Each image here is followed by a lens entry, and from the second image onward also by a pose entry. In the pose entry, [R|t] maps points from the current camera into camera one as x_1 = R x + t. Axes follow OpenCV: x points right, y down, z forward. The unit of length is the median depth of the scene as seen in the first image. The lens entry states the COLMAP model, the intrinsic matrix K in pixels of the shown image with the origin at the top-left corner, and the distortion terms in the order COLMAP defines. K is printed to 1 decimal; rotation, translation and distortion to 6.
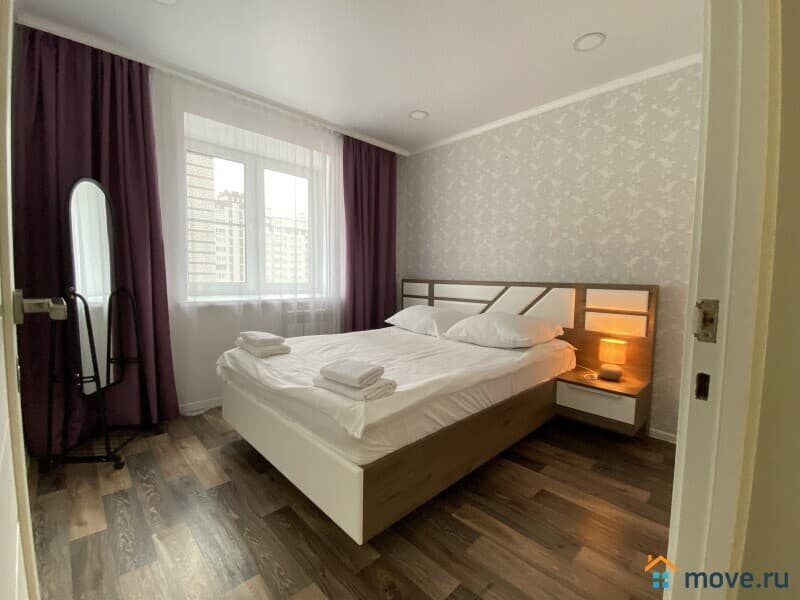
lens RADIAL K [[348.1, 0, 400.0], [0, 348.1, 300.0], [0, 0, 1]] dist [-0.001416, -0.000469]
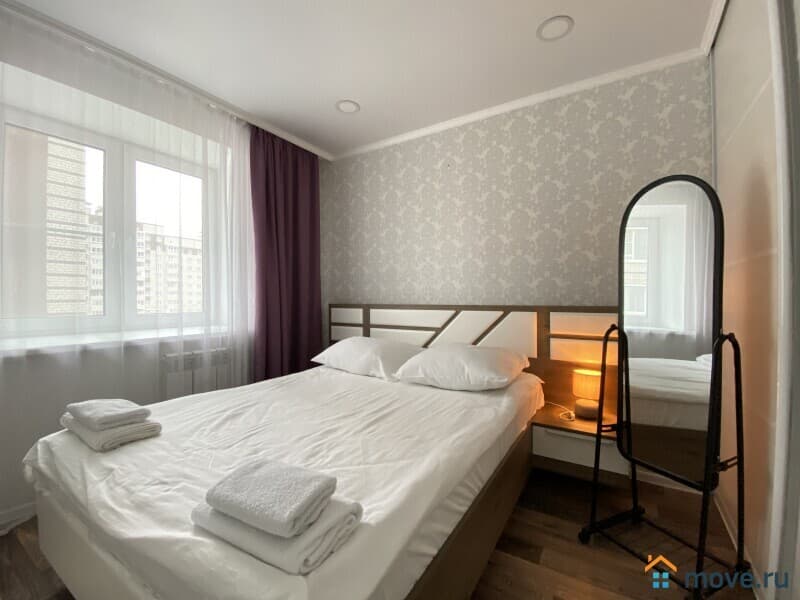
lens RADIAL K [[325.0, 0, 392.0], [0, 325.0, 296.3], [0, 0, 1]] dist [0.025750, -0.019477]
pose [[0.969365, -0.019345, 0.244863, -0.047531], [0.035640, 0.997421, -0.062293, -0.031320], [-0.243027, 0.069112, 0.967554, 0.270461]]
